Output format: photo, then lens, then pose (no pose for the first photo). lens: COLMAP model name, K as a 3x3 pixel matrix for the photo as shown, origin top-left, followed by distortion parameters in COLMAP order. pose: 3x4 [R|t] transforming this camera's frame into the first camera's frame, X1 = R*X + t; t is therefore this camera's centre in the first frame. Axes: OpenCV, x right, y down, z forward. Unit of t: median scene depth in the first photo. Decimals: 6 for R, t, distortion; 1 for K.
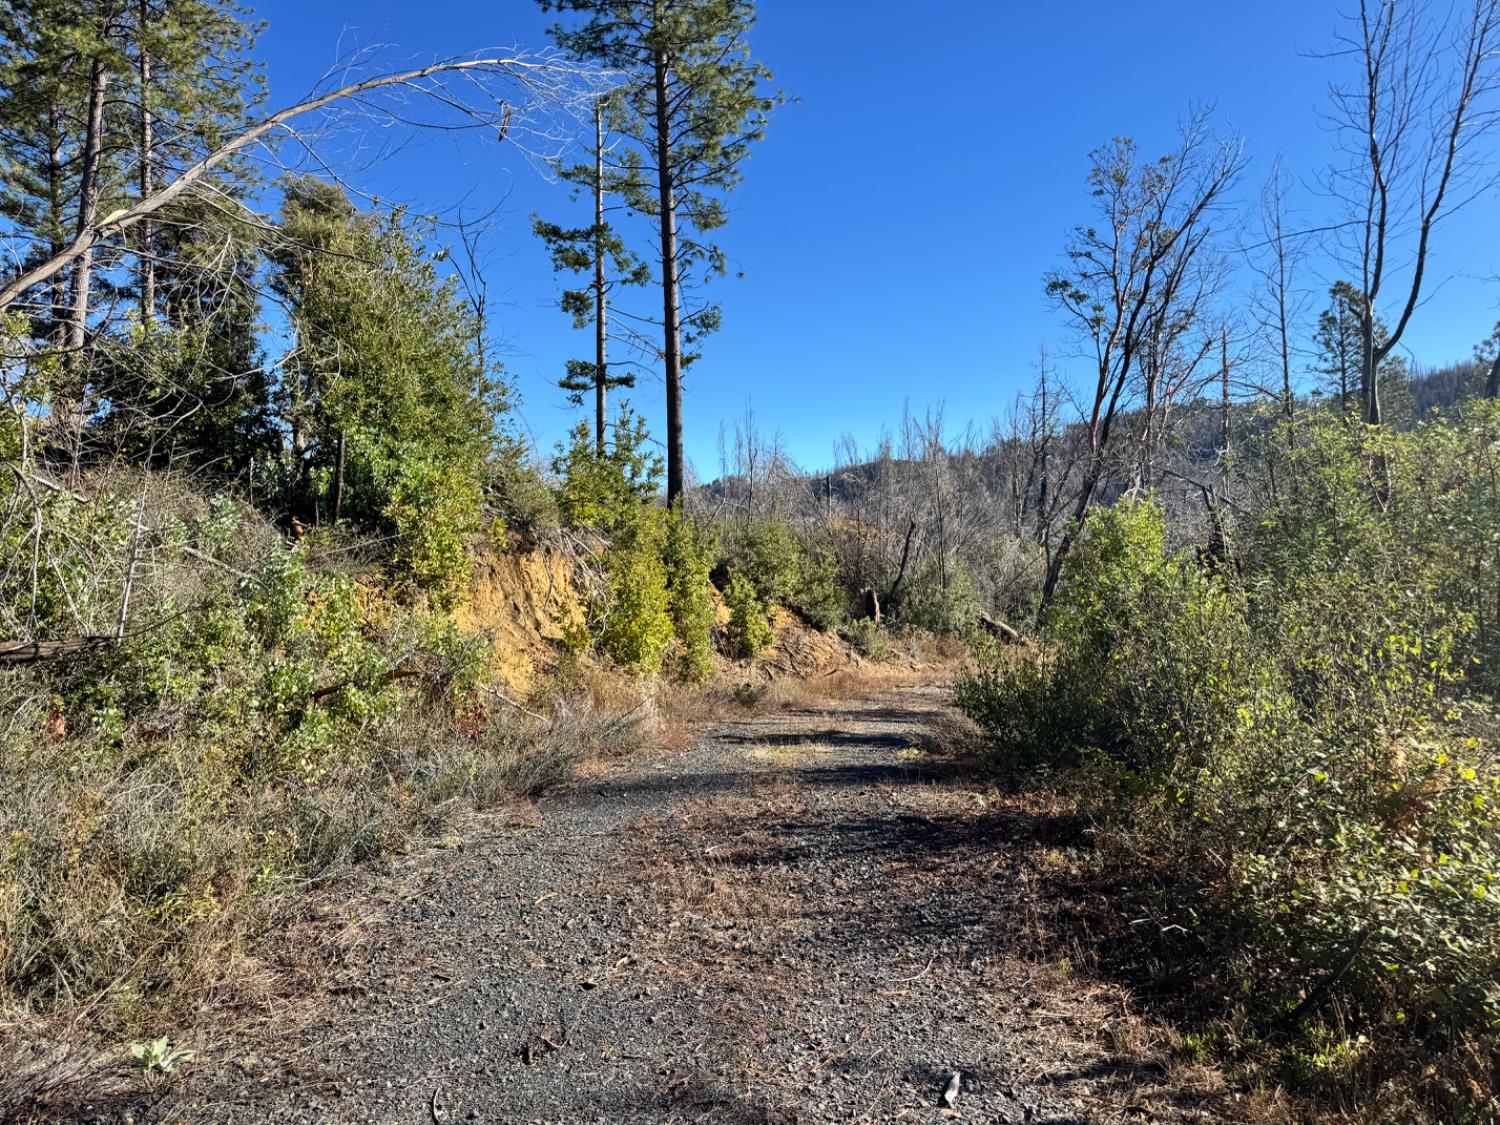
lens RADIAL K [[1041.3, 0, 763.7], [0, 1041.3, 570.3], [0, 0, 1]] dist [0.020732, -0.024197]
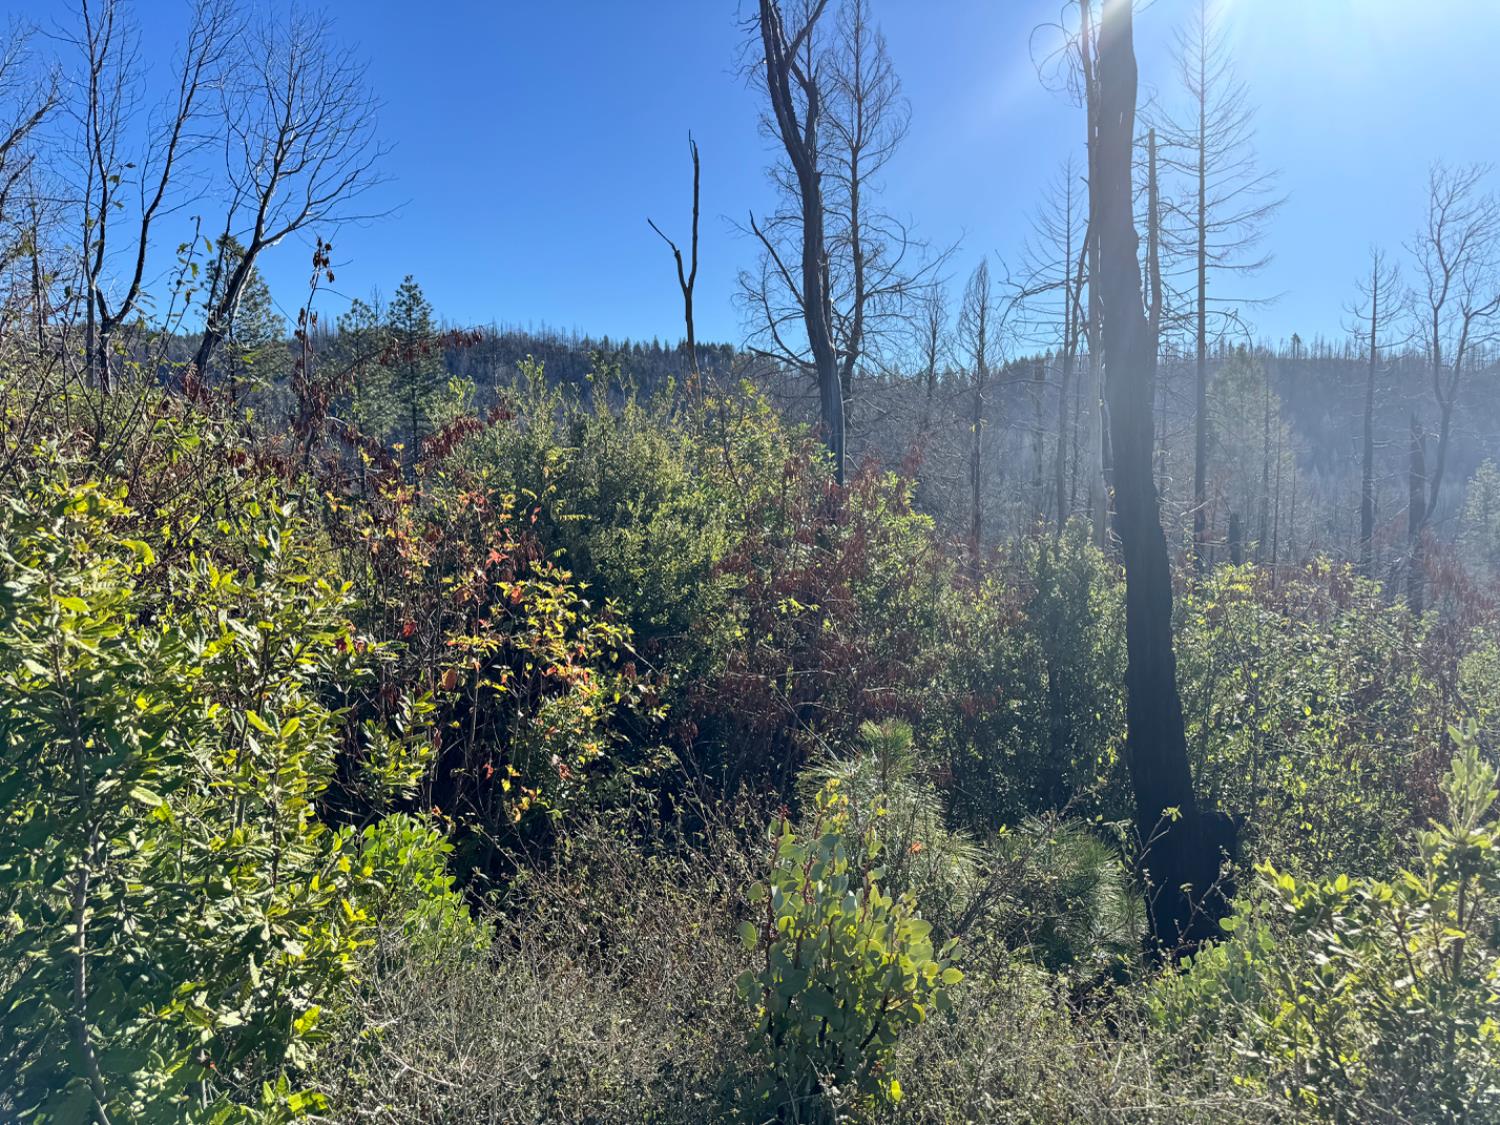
lens RADIAL K [[1063.6, 0, 748.9], [0, 1063.6, 631.8], [0, 0, 1]] dist [-0.025890, -0.002839]
pose [[0.620904, -0.065930, 0.781109, 0.061846], [-0.024992, 0.994285, 0.103790, -0.003677], [-0.783488, -0.083965, 0.615708, -0.189370]]
